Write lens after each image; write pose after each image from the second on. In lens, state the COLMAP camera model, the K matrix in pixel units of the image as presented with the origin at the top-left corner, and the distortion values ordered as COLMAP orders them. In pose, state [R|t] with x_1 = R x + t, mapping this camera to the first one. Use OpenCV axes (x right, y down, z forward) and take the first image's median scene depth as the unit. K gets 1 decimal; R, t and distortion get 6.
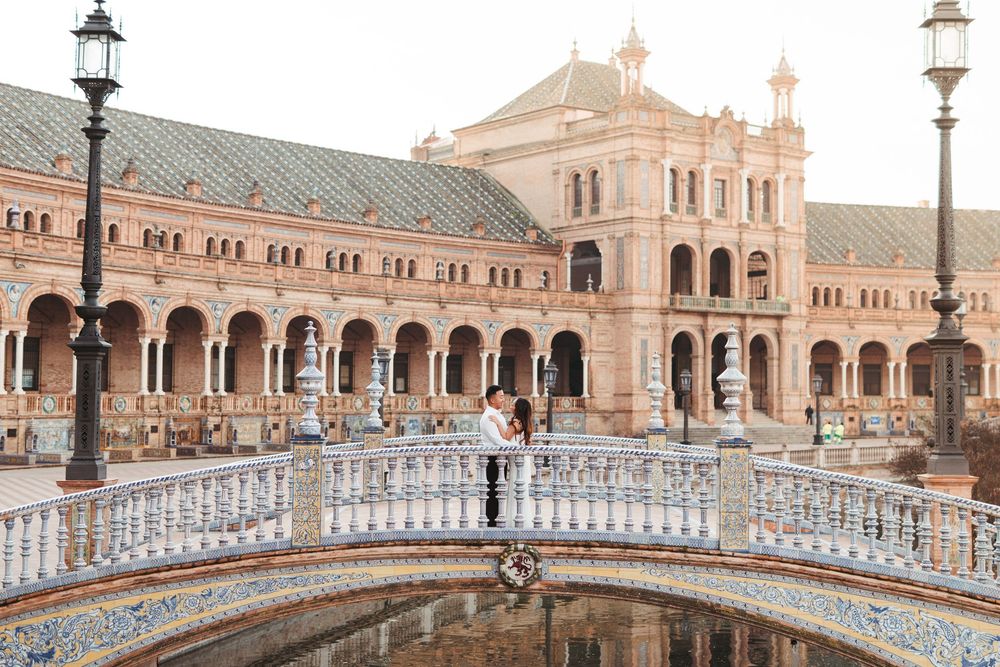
lens RADIAL K [[1444.6, 0, 500.0], [0, 1444.6, 333.5], [0, 0, 1]] dist [0.004723, 0.011334]
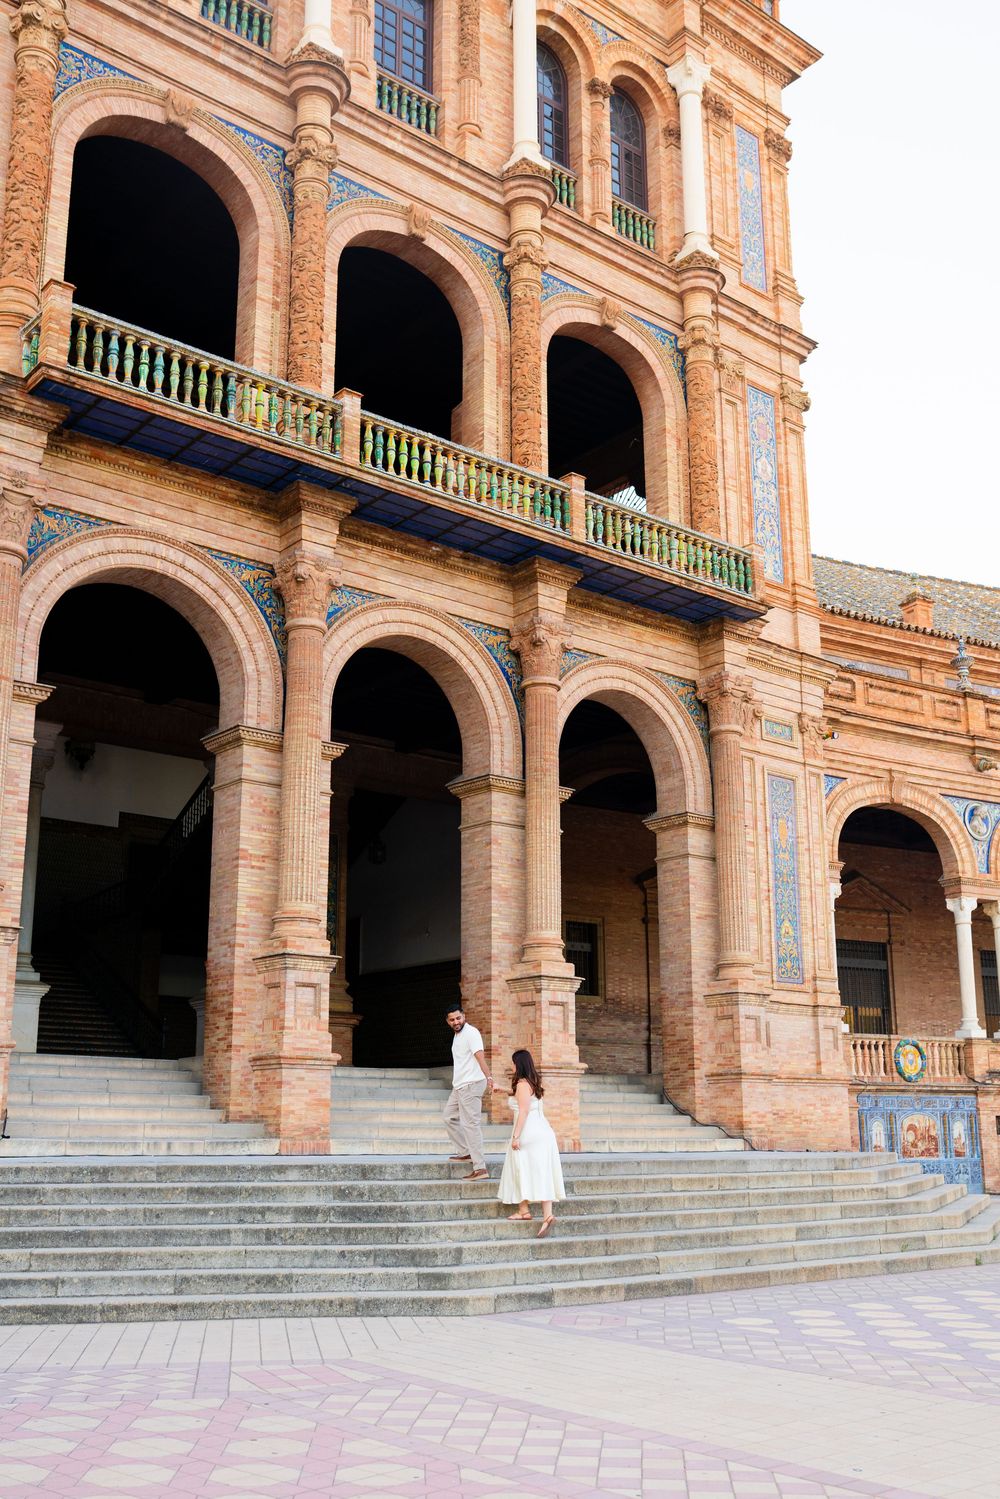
lens RADIAL K [[1569.9, 0, 500.0], [0, 1569.9, 749.5], [0, 0, 1]] dist [-0.014084, -0.005999]
pose [[0.998210, 0.001968, 0.059778, 0.149149], [0.010051, 0.979726, -0.200090, 0.052230], [-0.058960, 0.200332, 0.977952, 0.779012]]
